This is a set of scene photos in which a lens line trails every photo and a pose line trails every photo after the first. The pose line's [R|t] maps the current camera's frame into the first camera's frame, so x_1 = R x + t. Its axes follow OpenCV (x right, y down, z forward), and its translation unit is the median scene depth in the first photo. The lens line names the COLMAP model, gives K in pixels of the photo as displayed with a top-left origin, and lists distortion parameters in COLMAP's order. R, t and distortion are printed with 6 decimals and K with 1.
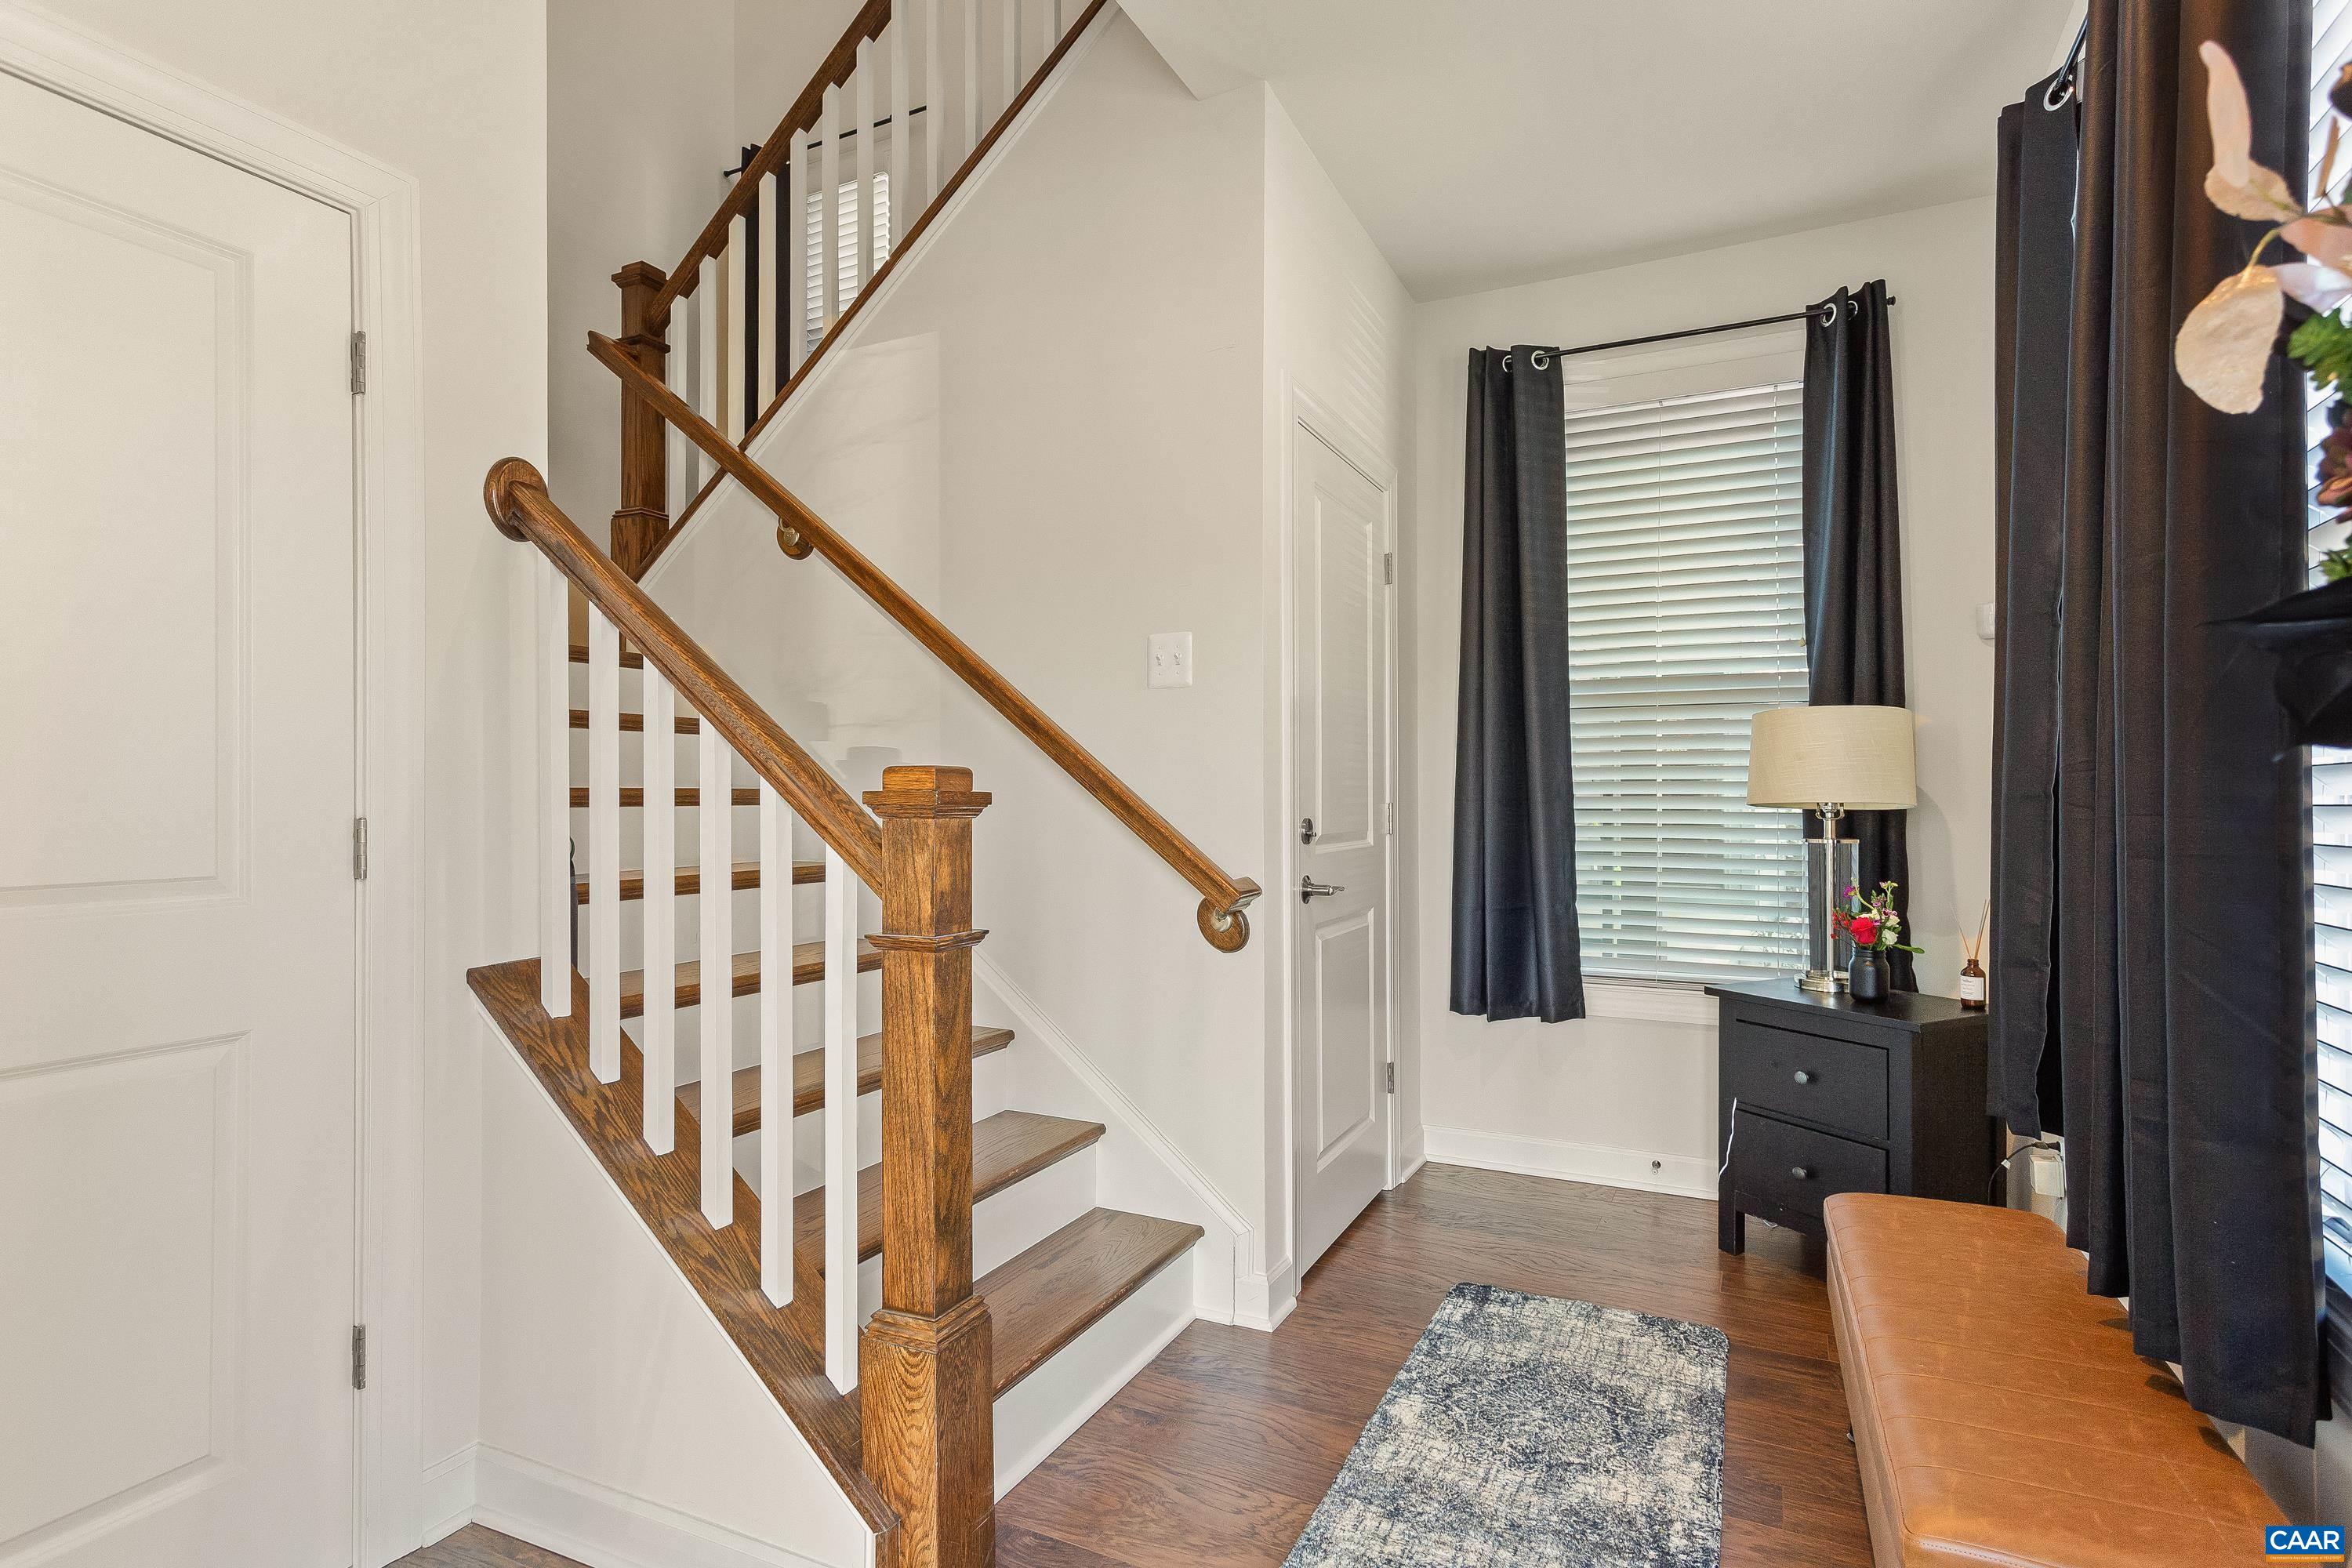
lens RADIAL K [[1206.6, 0, 1168.2], [0, 1206.6, 785.9], [0, 0, 1]] dist [0.002026, 0.000074]
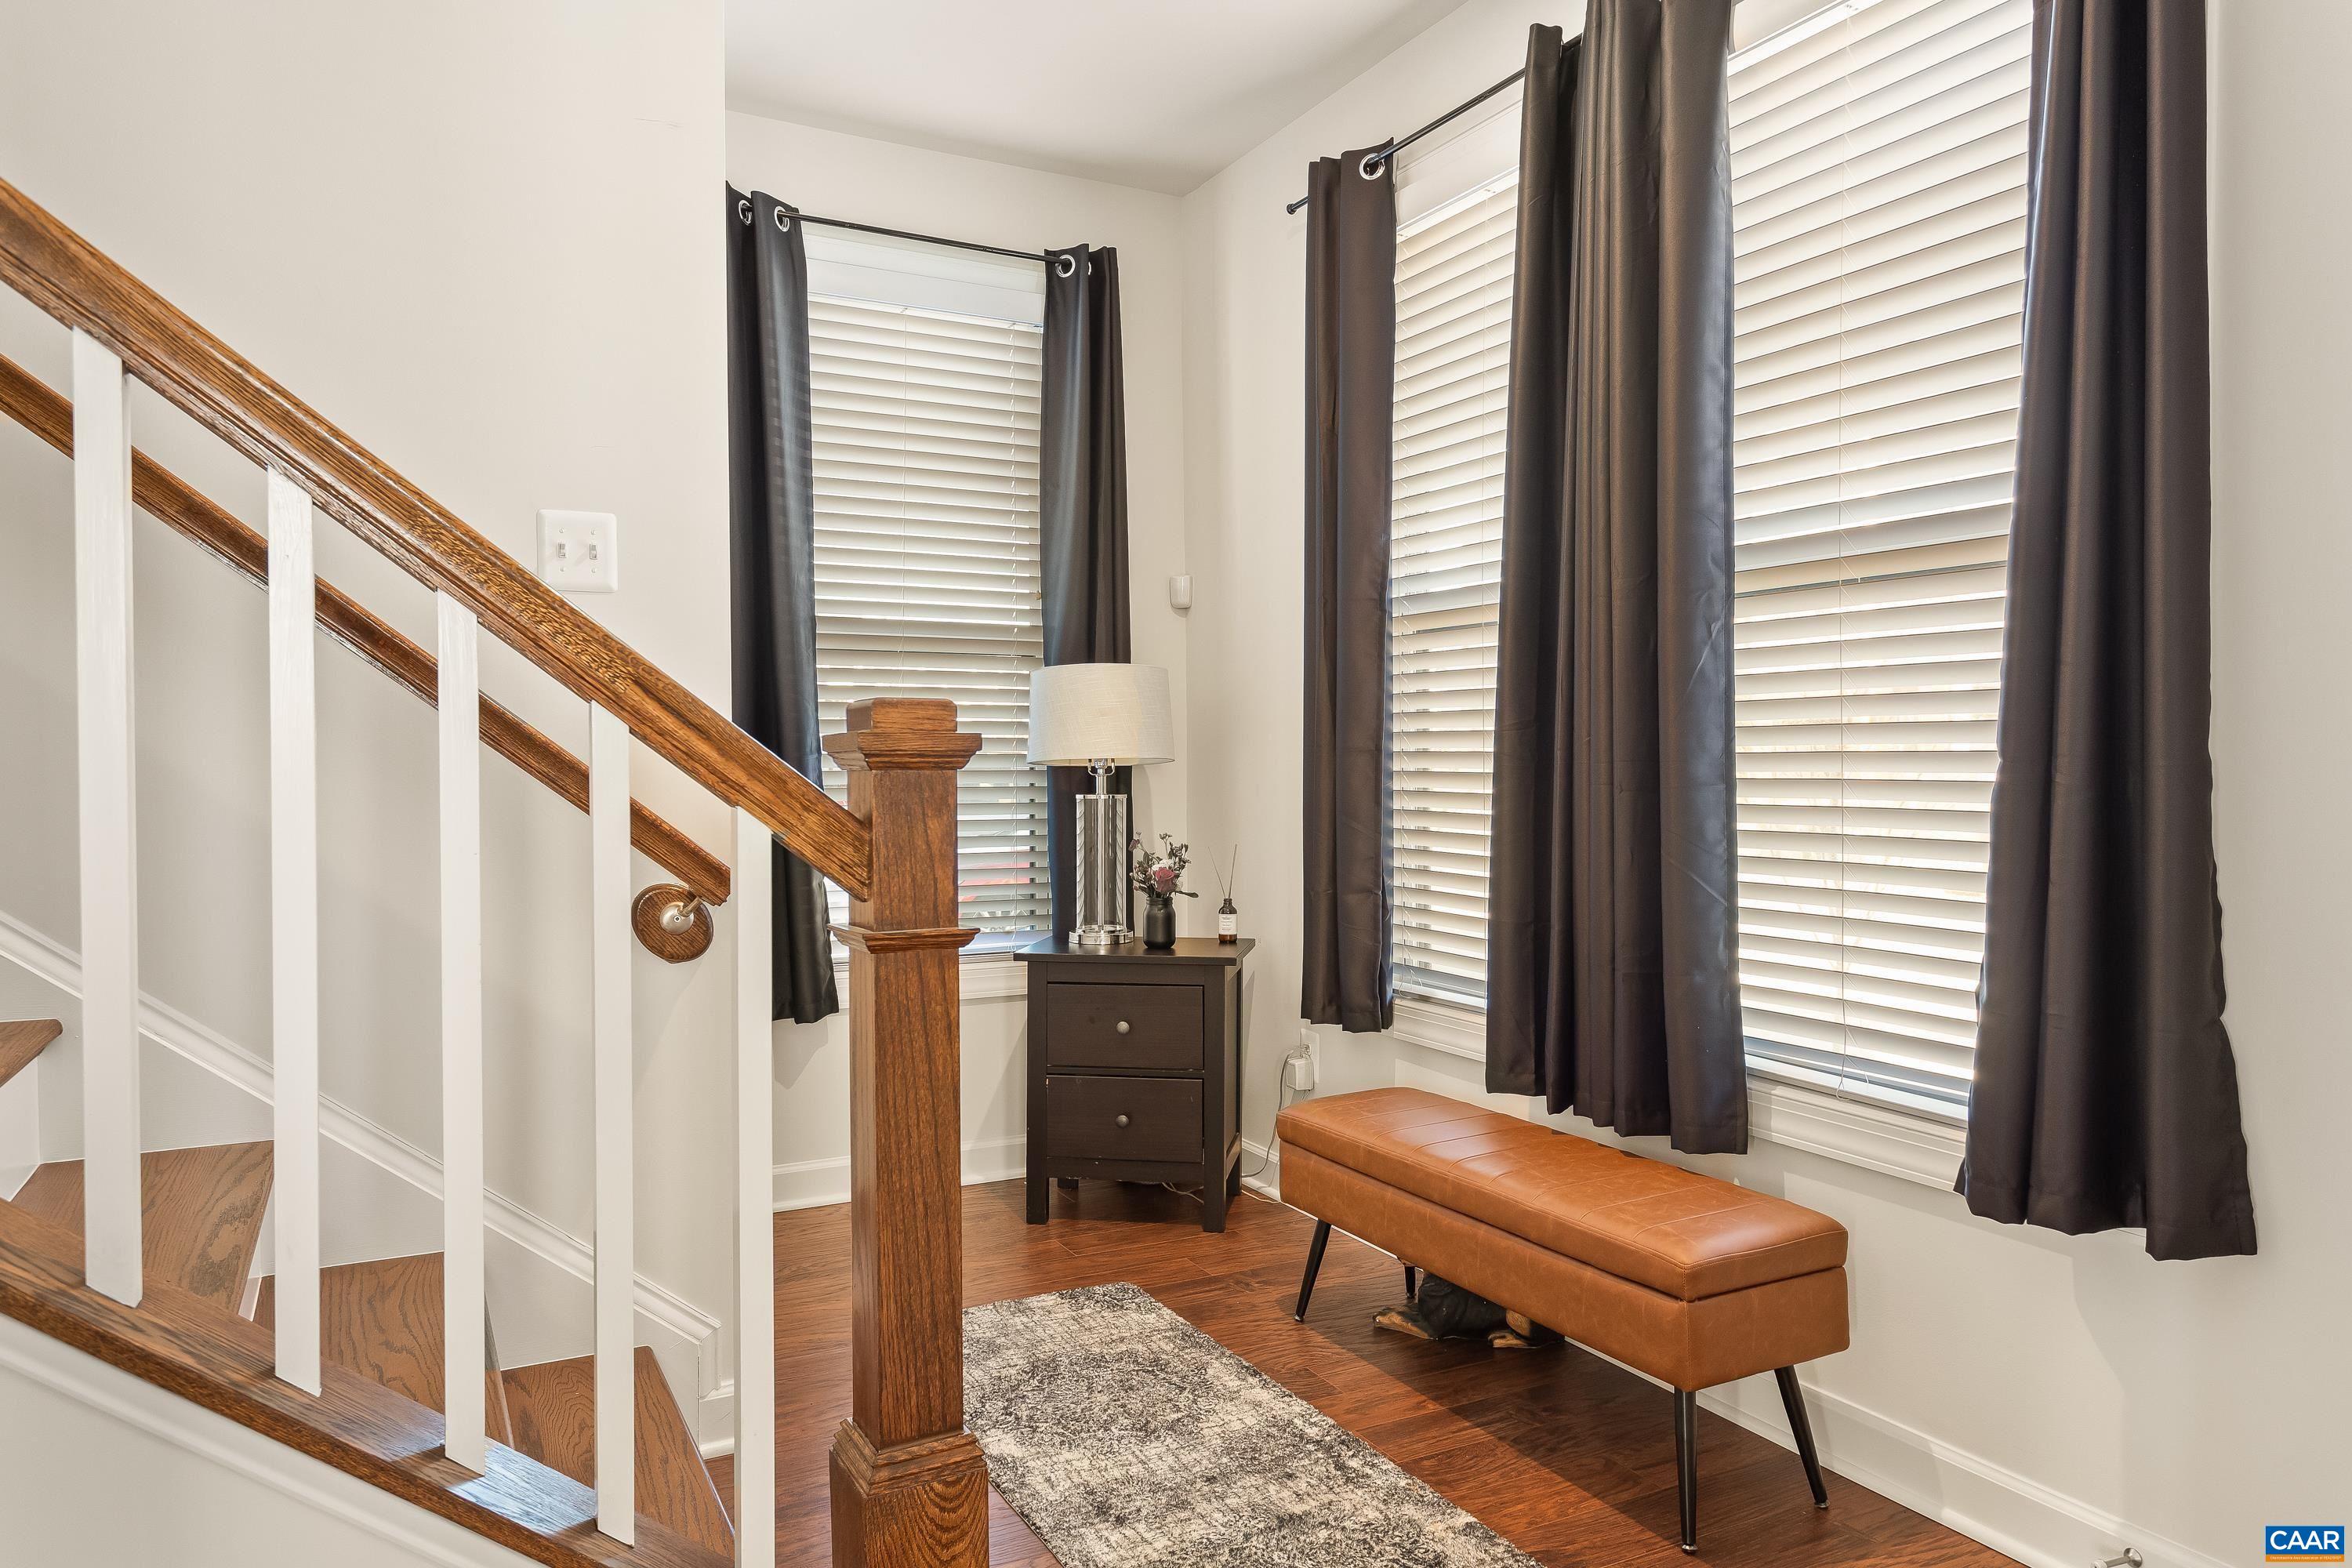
lens RADIAL K [[1627.7, 0, 1170.7], [0, 1627.7, 790.8], [0, 0, 1]] dist [0.008486, -0.001099]
pose [[0.559872, -0.014819, 0.828446, -0.654563], [-0.006283, 0.999735, 0.022129, 0.011904], [-0.828555, -0.017594, 0.559631, 0.222252]]
